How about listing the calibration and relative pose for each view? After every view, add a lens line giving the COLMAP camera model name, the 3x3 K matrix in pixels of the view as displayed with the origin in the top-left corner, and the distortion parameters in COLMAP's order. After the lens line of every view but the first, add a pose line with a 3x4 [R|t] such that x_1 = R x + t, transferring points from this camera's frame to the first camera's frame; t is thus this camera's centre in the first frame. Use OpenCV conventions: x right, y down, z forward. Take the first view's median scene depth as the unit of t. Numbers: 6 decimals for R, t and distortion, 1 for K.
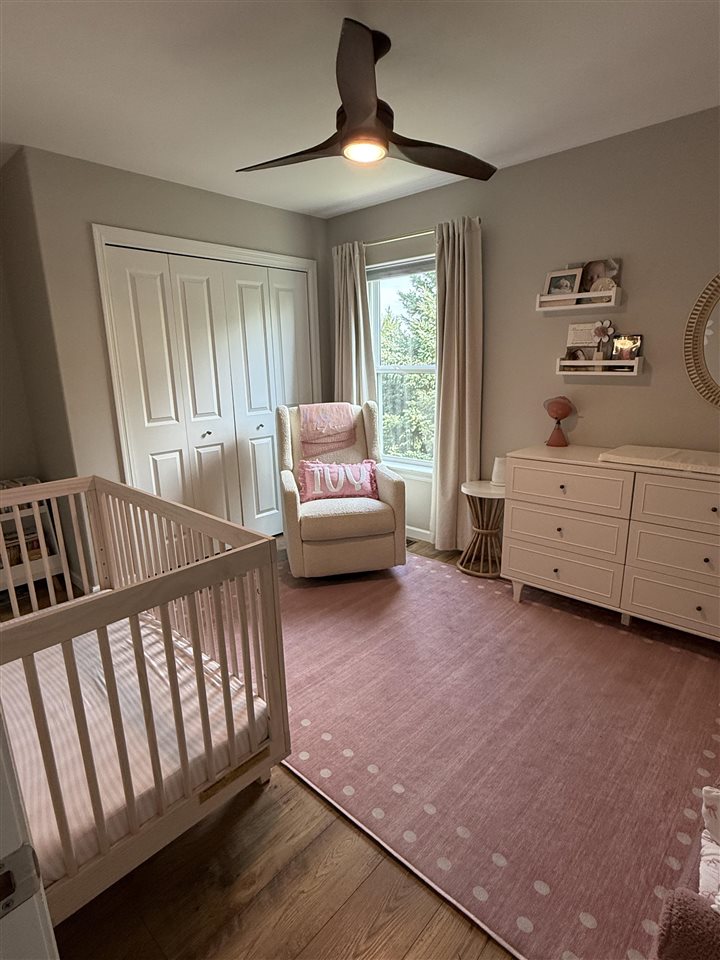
lens RADIAL K [[504.2, 0, 358.0], [0, 504.2, 485.9], [0, 0, 1]] dist [0.002818, -0.000632]
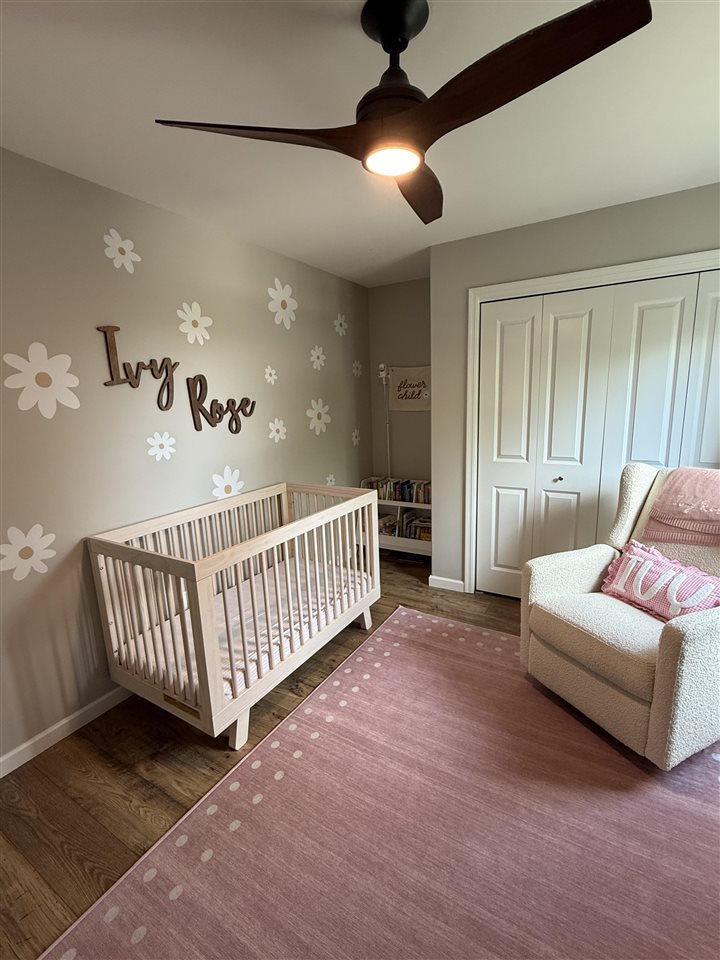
lens RADIAL K [[429.0, 0, 361.4], [0, 429.0, 483.1], [0, 0, 1]] dist [-0.003634, -0.001099]
pose [[0.208506, 0.206648, -0.955940, 0.405916], [-0.213217, 0.963517, 0.161780, -0.155883], [0.954497, 0.170090, 0.244960, 0.490447]]
